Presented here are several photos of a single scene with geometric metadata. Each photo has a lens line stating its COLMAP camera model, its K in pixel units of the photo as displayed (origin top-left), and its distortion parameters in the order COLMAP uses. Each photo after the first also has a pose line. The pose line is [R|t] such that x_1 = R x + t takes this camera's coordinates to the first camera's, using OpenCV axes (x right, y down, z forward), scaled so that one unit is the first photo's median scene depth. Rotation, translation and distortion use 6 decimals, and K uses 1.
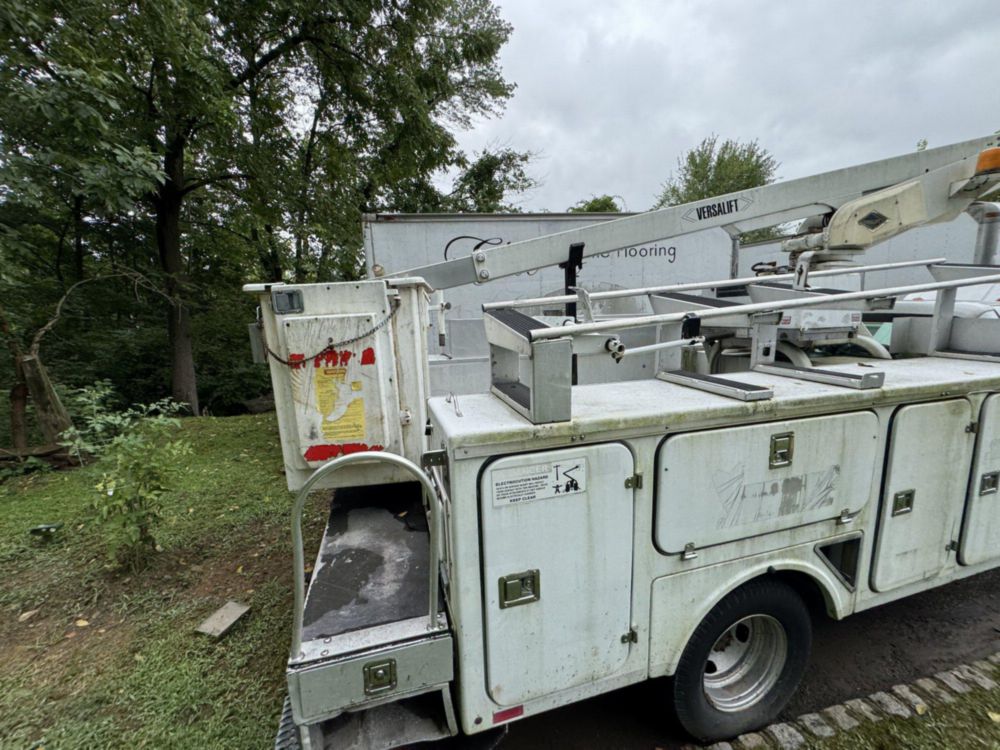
lens RADIAL K [[401.0, 0, 498.2], [0, 401.0, 373.8], [0, 0, 1]] dist [-0.003903, 0.000255]
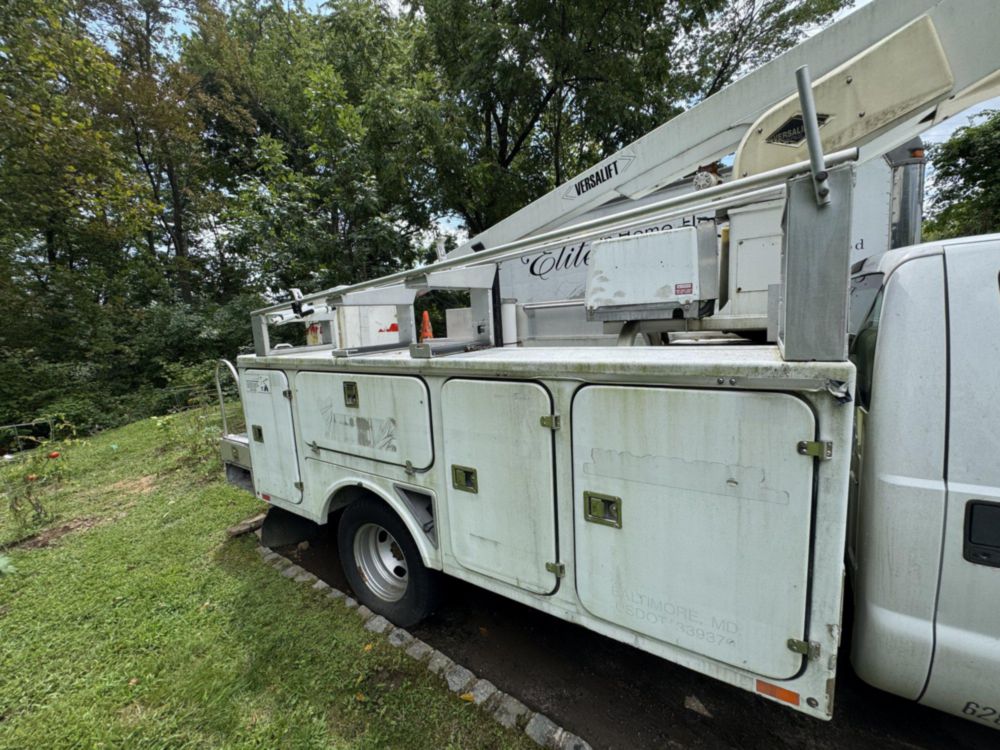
lens RADIAL K [[401.0, 0, 500.9], [0, 401.0, 374.2], [0, 0, 1]] dist [-0.002680, -0.000077]
pose [[0.654068, 0.089403, -0.751134, 1.739681], [-0.083683, 0.995448, 0.045613, 0.010786], [0.751793, 0.033023, 0.658572, 0.391366]]
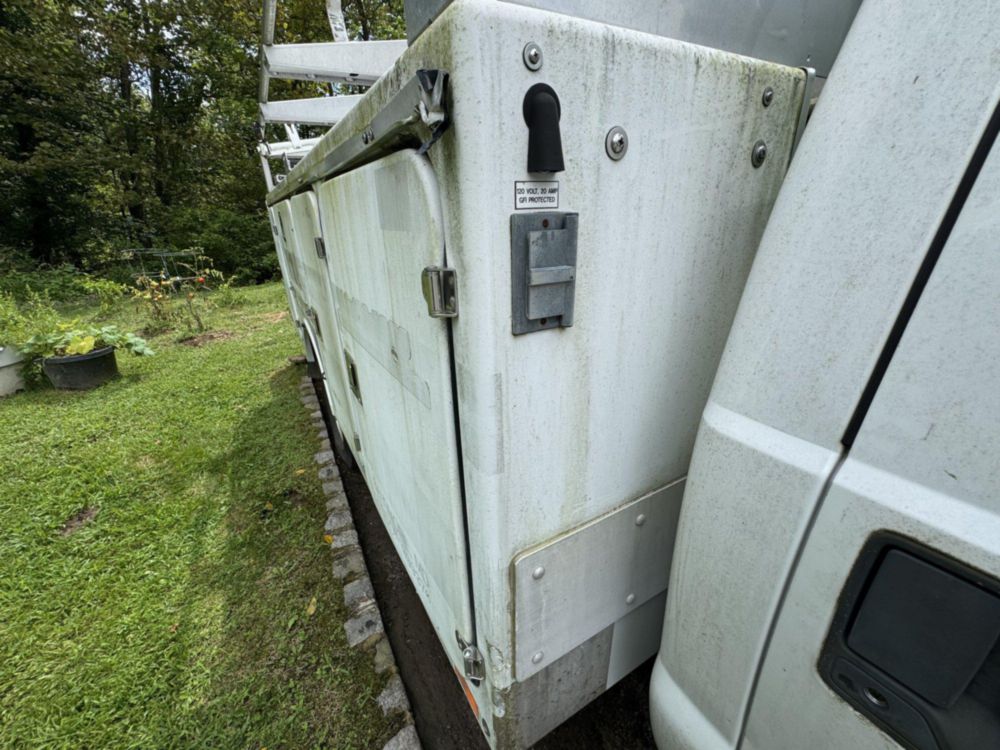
lens RADIAL K [[401.0, 0, 500.9], [0, 401.0, 374.2], [0, 0, 1]] dist [-0.002680, -0.000077]
pose [[0.250337, 0.379341, -0.890748, 1.850873], [-0.126299, 0.924977, 0.358422, 0.064500], [0.959885, 0.022774, 0.279467, 1.104031]]
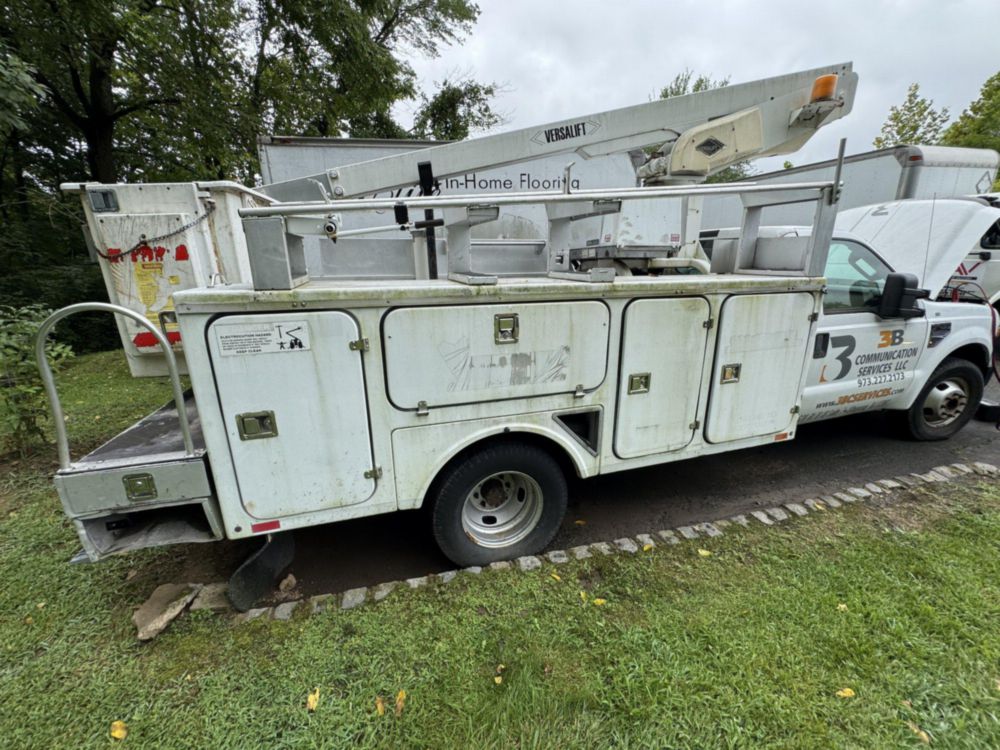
lens RADIAL K [[401.0, 0, 500.9], [0, 401.0, 374.2], [0, 0, 1]] dist [-0.002680, -0.000077]
pose [[0.999630, 0.009164, 0.025606, 0.550310], [-0.012028, 0.993403, 0.114046, 0.157746], [-0.024392, -0.114312, 0.993145, -0.174747]]
